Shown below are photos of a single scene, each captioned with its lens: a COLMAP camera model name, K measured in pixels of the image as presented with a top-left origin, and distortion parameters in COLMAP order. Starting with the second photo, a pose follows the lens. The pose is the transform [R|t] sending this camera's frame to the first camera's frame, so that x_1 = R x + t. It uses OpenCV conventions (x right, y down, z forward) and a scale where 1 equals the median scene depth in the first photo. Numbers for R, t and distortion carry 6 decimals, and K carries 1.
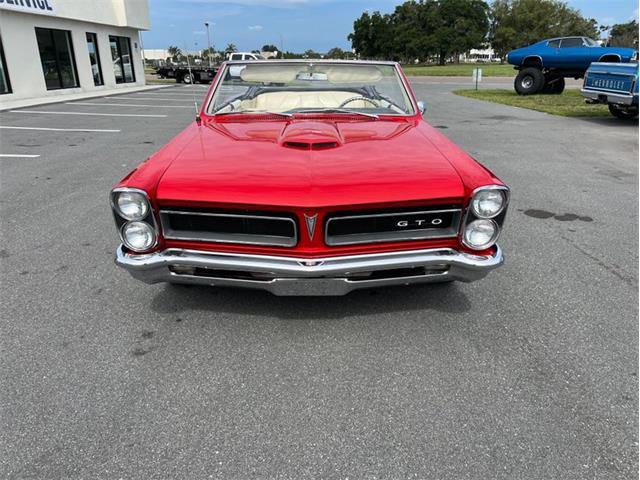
lens RADIAL K [[479.0, 0, 317.5], [0, 479.0, 241.0], [0, 0, 1]] dist [0.057560, -0.068357]
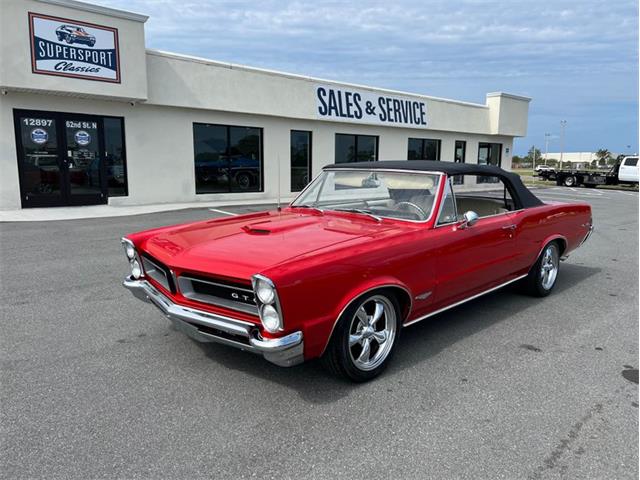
lens RADIAL K [[479.0, 0, 317.5], [0, 479.0, 241.0], [0, 0, 1]] dist [0.057560, -0.068357]
pose [[0.695775, 0.126422, -0.707046, 0.213204], [-0.261844, 0.961290, -0.085789, -0.021695], [0.668831, 0.244826, 0.701944, 0.042817]]
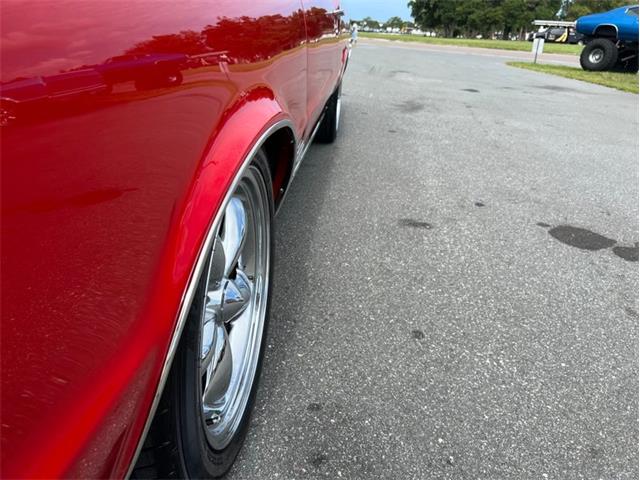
lens RADIAL K [[479.0, 0, 317.5], [0, 479.0, 241.0], [0, 0, 1]] dist [0.057560, -0.068357]
pose [[0.991213, 0.110387, -0.072883, 0.082384], [-0.105933, 0.992414, 0.062390, -0.019268], [0.079217, -0.054121, 0.995387, 0.175517]]
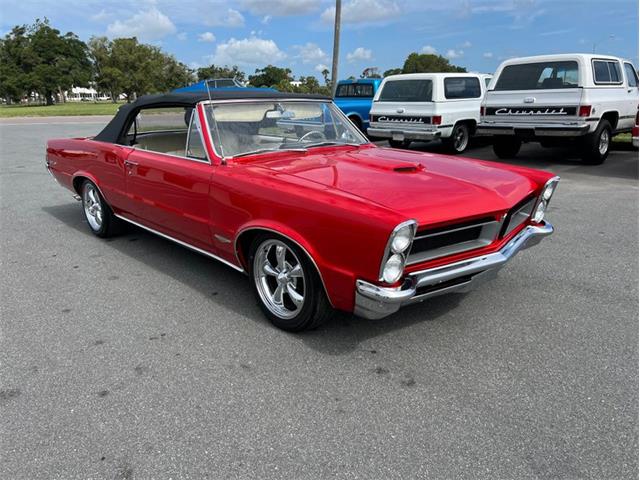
lens RADIAL K [[479.0, 0, 317.5], [0, 479.0, 241.0], [0, 0, 1]] dist [0.057560, -0.068357]
pose [[0.732461, -0.201656, 0.650258, -0.201987], [0.247848, 0.968567, 0.021188, -0.022750], [-0.634091, 0.145646, 0.759418, 0.058046]]
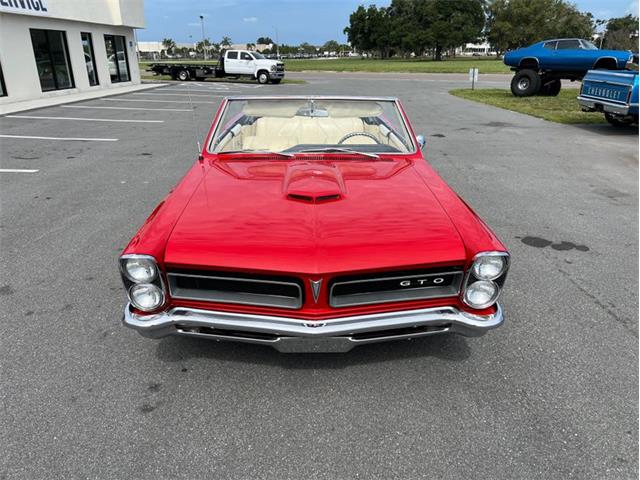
lens RADIAL K [[479.0, 0, 317.5], [0, 479.0, 241.0], [0, 0, 1]] dist [0.057560, -0.068357]
pose [[0.999962, -0.000448, 0.008757, -0.003265], [0.000329, 0.999908, 0.013539, -0.025190], [-0.008763, -0.013535, 0.999870, -0.003397]]
